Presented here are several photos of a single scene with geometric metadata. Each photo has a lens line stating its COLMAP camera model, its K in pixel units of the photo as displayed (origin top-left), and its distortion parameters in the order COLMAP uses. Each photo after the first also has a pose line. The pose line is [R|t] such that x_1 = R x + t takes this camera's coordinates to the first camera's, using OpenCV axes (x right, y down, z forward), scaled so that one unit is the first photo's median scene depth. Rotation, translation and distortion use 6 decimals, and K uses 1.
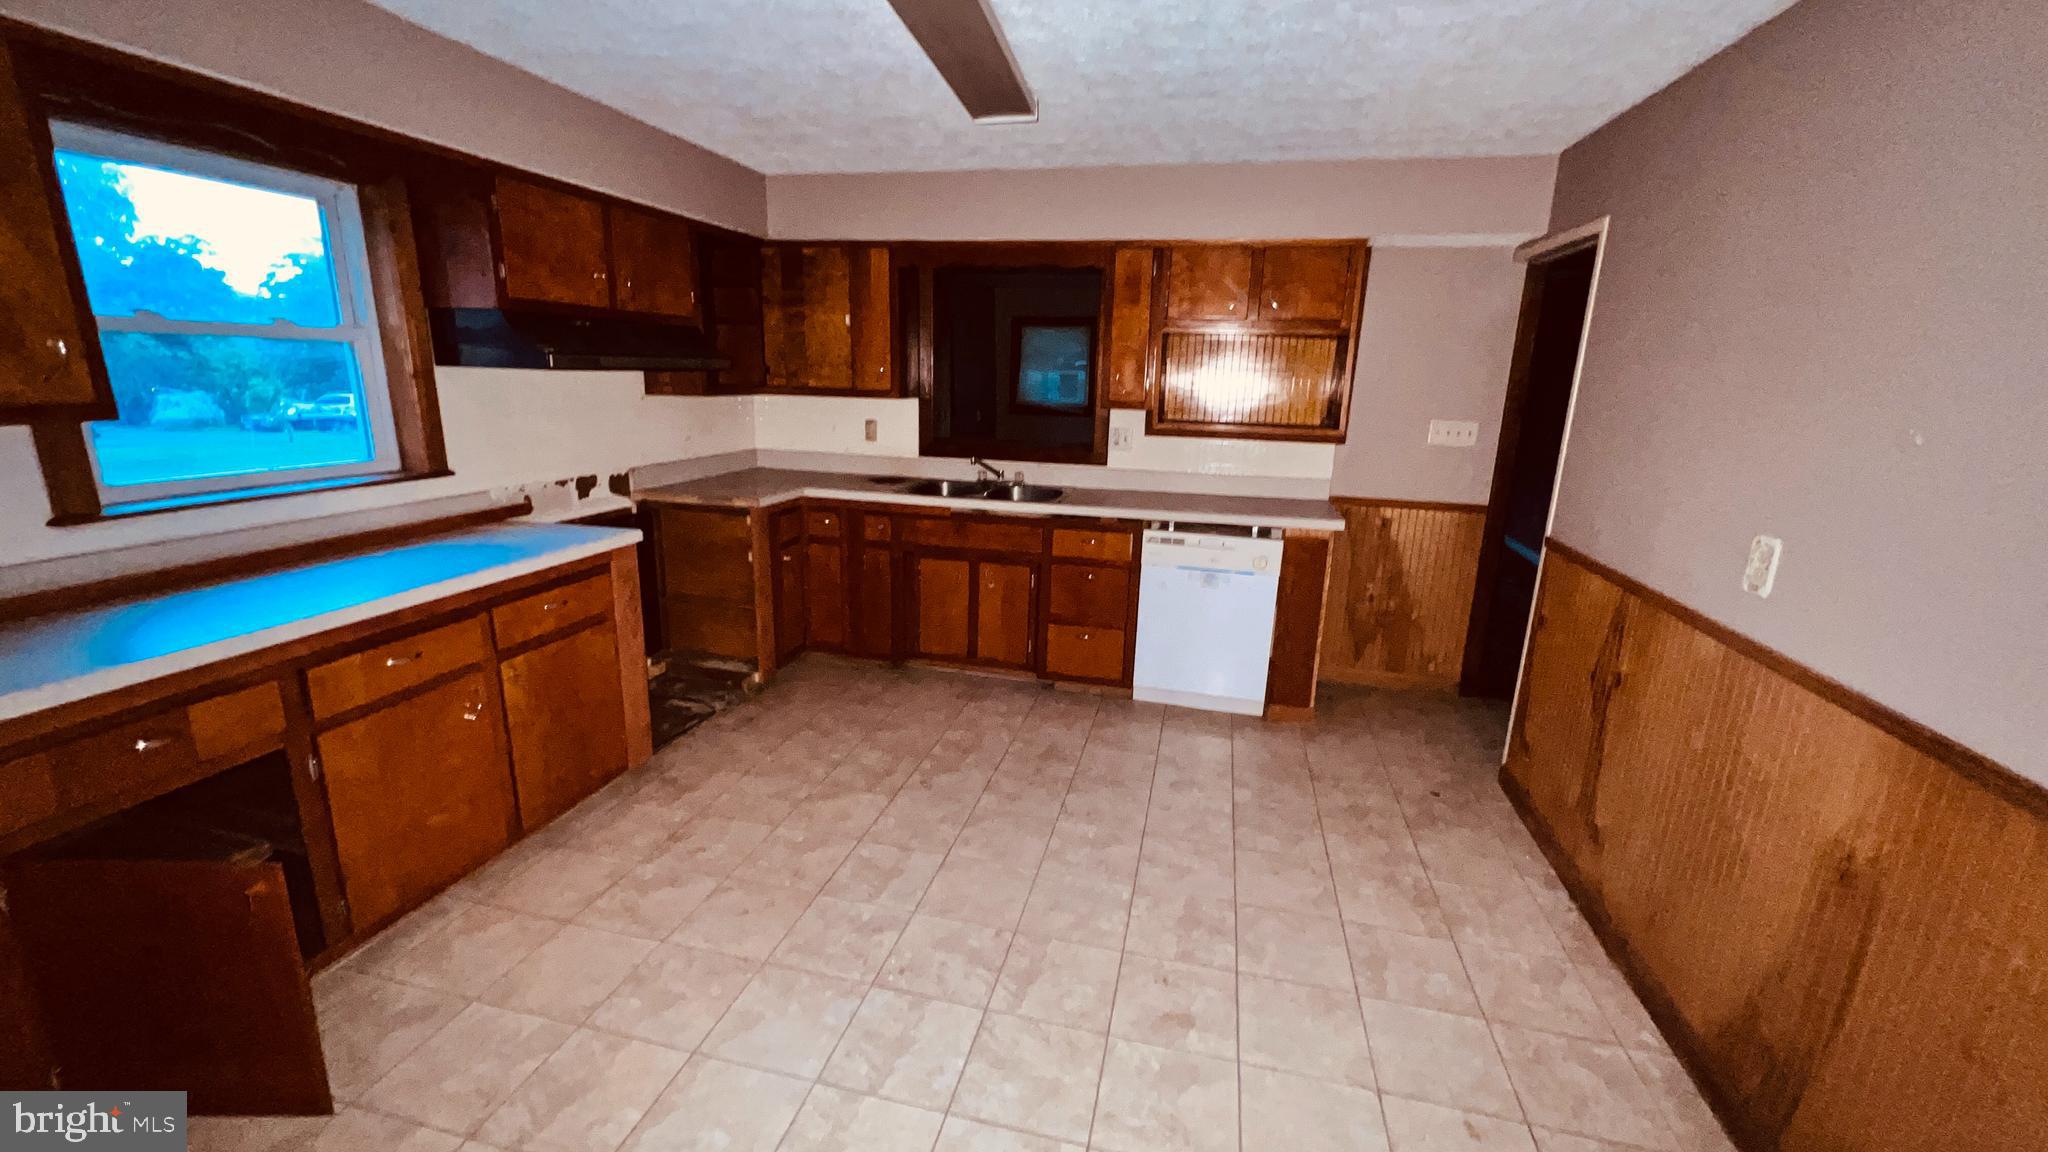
lens RADIAL K [[820.7, 0, 1025.6], [0, 820.7, 575.0], [0, 0, 1]] dist [-0.001233, -0.000006]
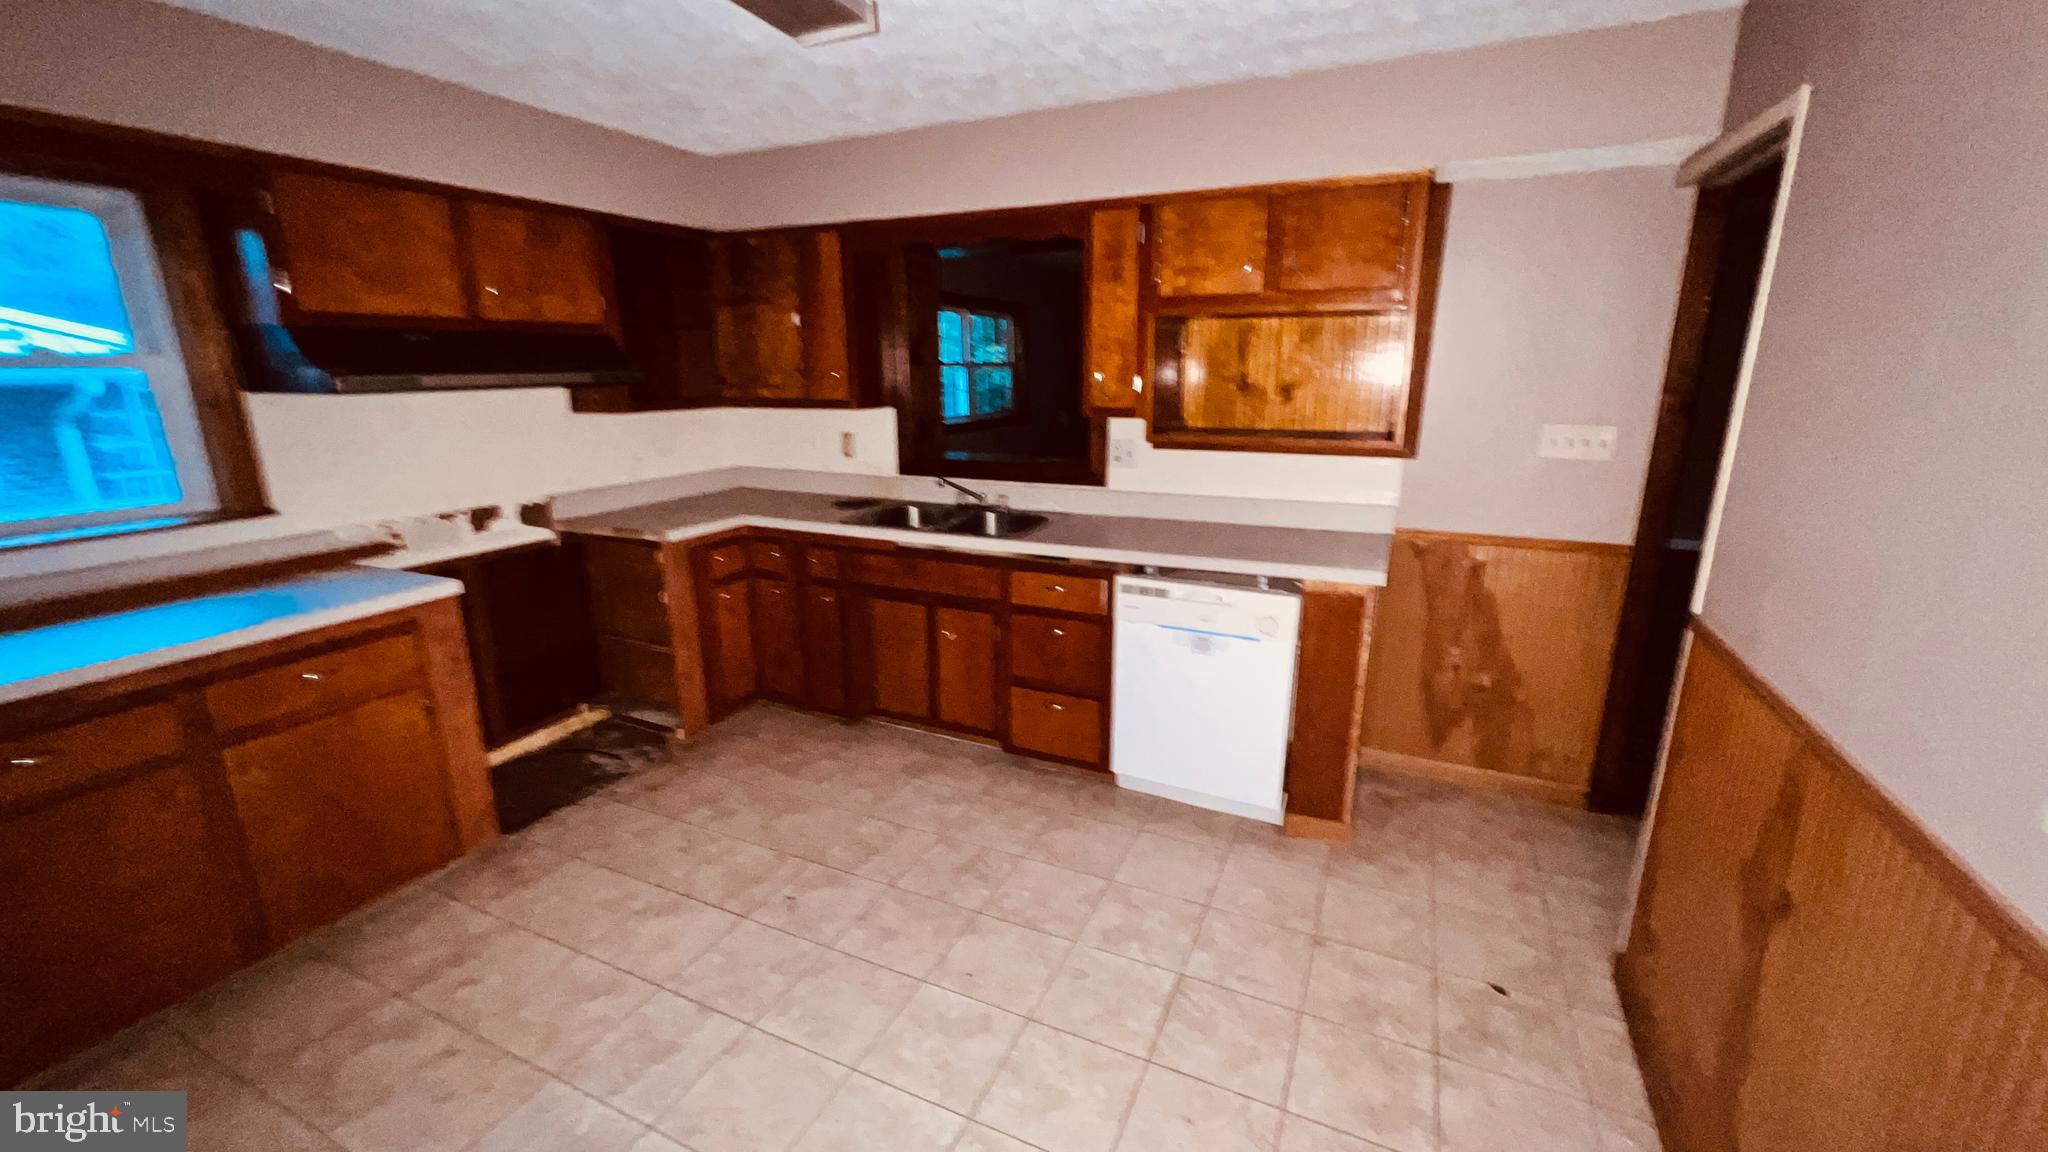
lens RADIAL K [[820.7, 0, 1022.5], [0, 820.7, 575.4], [0, 0, 1]] dist [-0.001233, -0.000006]
pose [[0.978503, 0.018462, -0.205405, 0.215494], [-0.016943, 0.999815, 0.009148, -0.061100], [0.205536, -0.005471, 0.978634, 0.230327]]
